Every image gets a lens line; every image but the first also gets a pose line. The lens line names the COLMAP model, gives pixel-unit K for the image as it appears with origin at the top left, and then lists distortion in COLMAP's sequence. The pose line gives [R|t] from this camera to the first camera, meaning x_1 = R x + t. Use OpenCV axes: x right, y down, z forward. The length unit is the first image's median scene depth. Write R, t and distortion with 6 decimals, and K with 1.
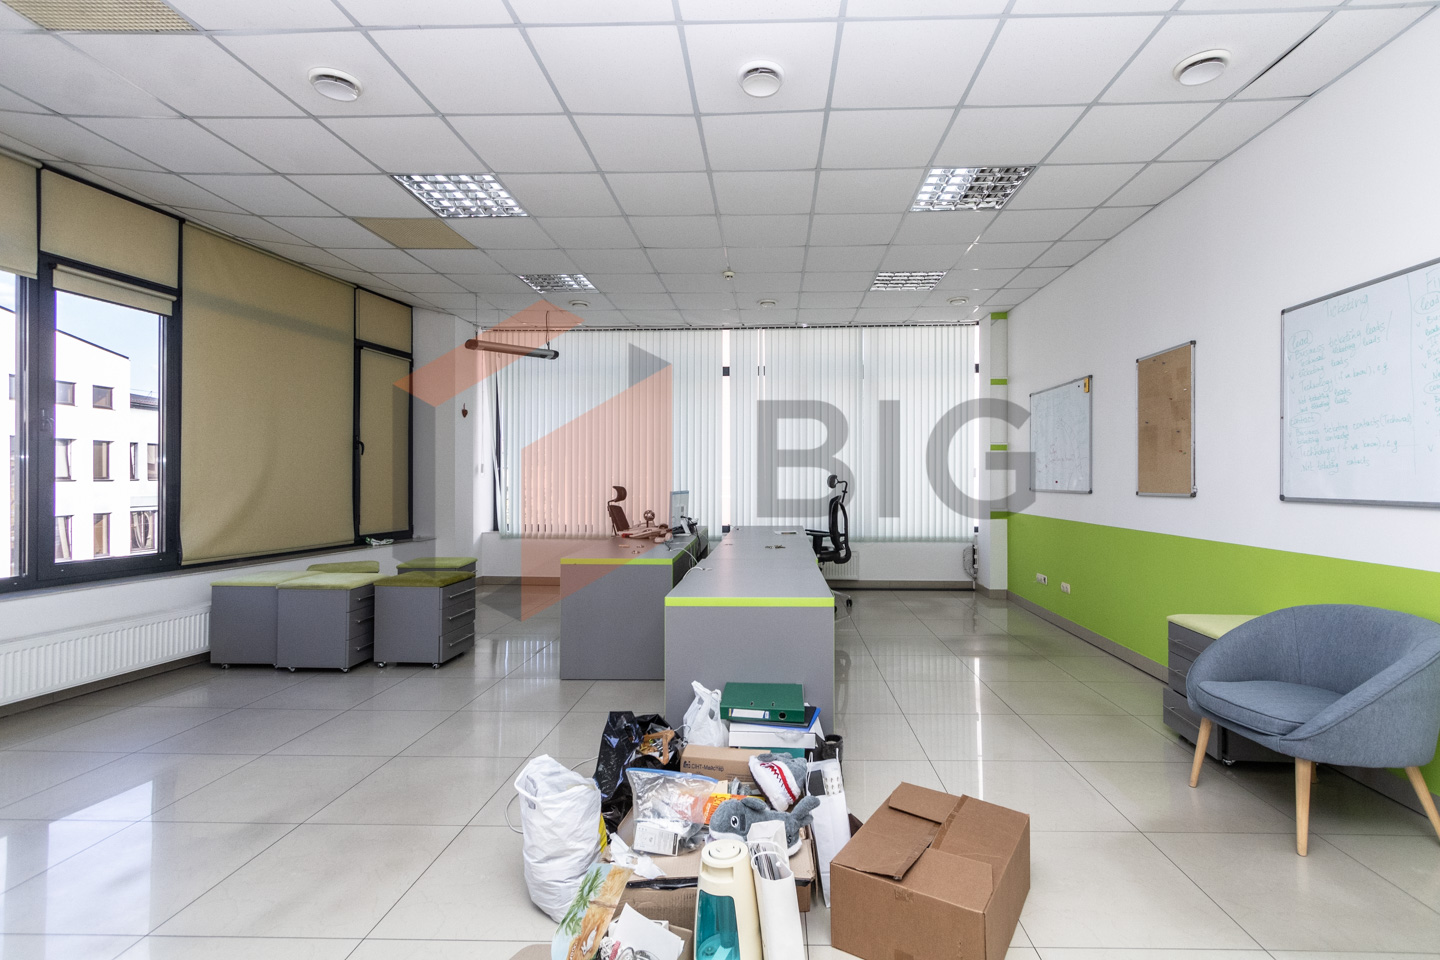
lens RADIAL K [[677.0, 0, 721.3], [0, 677.0, 483.4], [0, 0, 1]] dist [-0.003913, 0.000705]
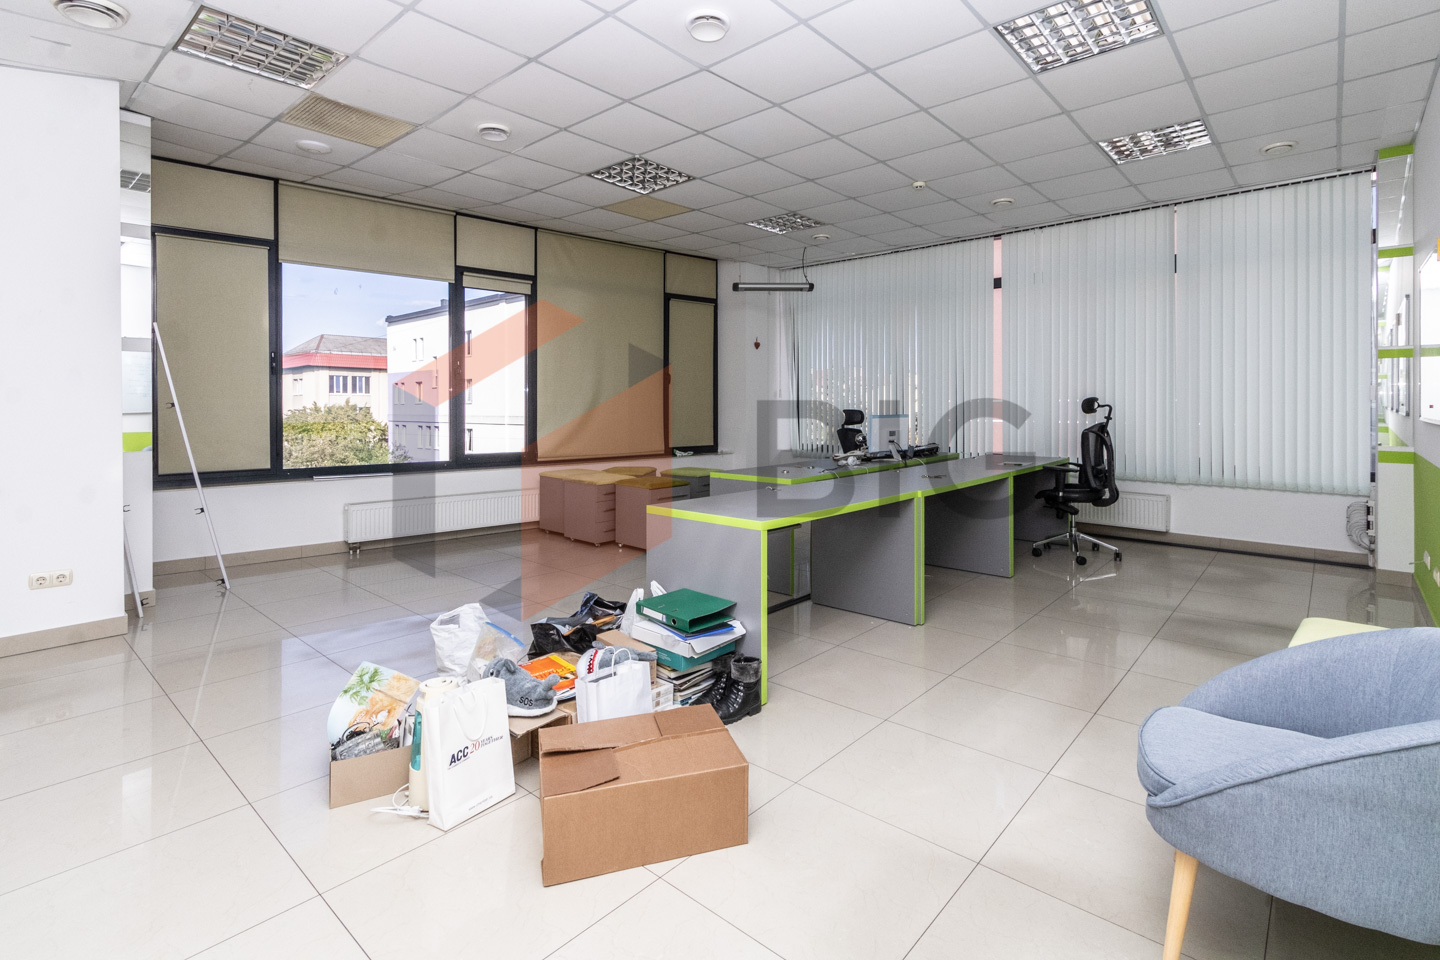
lens RADIAL K [[677.0, 0, 745.7], [0, 677.0, 406.9], [0, 0, 1]] dist [-0.003913, 0.000705]
pose [[0.769042, 0.001447, -0.639196, 0.390718], [-0.003799, 0.999990, -0.002307, 0.003291], [0.639187, 0.004203, 0.769040, 0.115213]]
